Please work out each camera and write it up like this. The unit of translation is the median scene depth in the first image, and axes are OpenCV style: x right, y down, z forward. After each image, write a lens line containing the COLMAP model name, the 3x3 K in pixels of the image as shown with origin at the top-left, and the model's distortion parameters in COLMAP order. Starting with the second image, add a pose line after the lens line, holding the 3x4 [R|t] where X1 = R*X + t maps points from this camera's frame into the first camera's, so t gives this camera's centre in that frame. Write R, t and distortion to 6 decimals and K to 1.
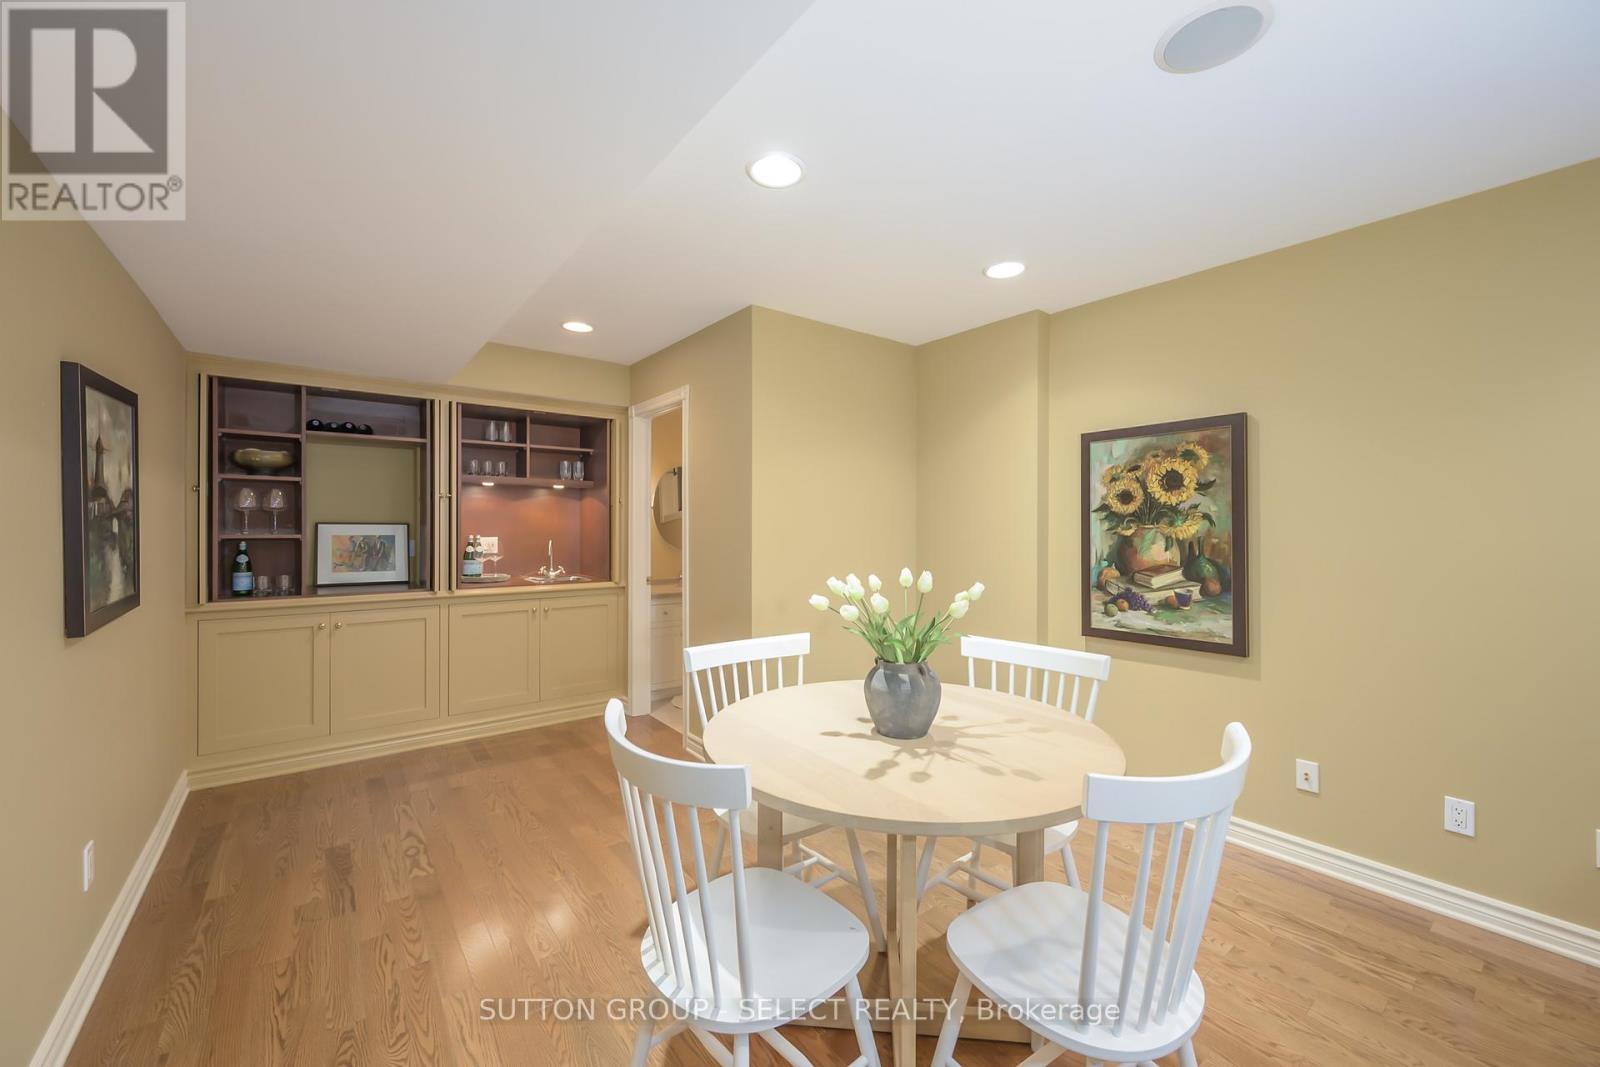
lens RADIAL K [[631.5, 0, 799.7], [0, 631.5, 535.4], [0, 0, 1]] dist [-0.001832, 0.000739]
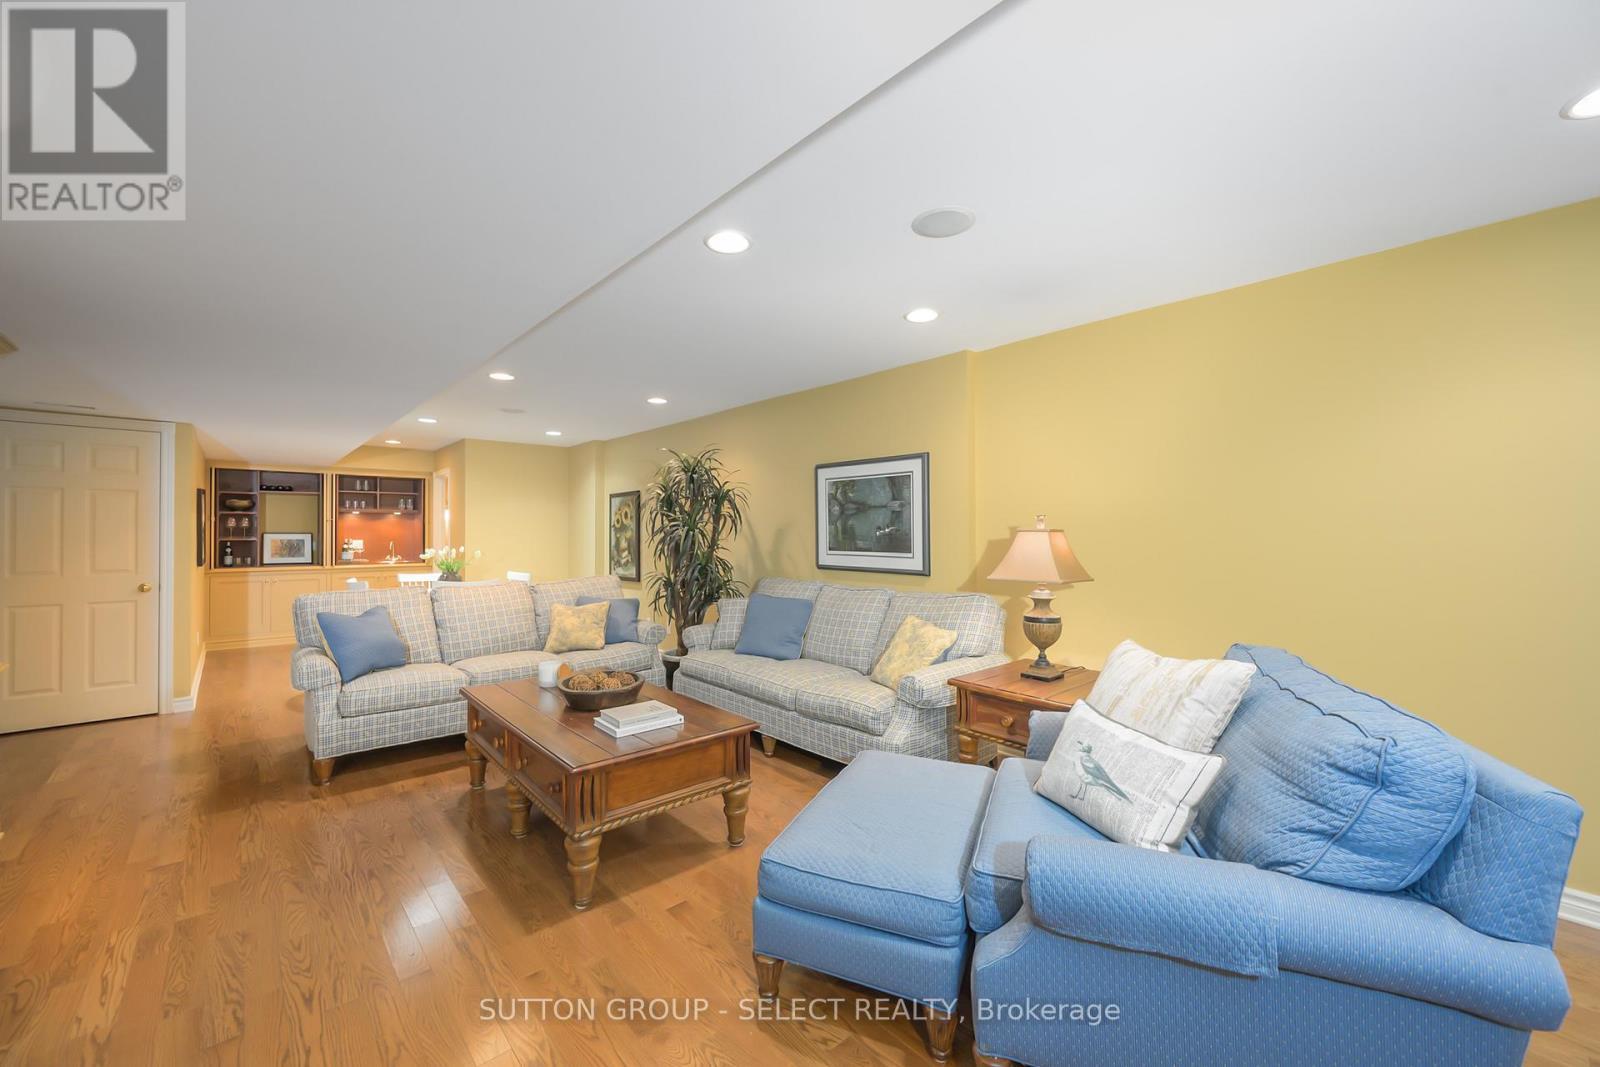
lens RADIAL K [[631.5, 0, 800.5], [0, 631.5, 527.0], [0, 0, 1]] dist [-0.001832, 0.000739]
pose [[0.997587, -0.004240, 0.069297, 0.841973], [0.005876, 0.999708, -0.023421, 0.018605], [-0.069177, 0.023771, 0.997321, -1.177931]]
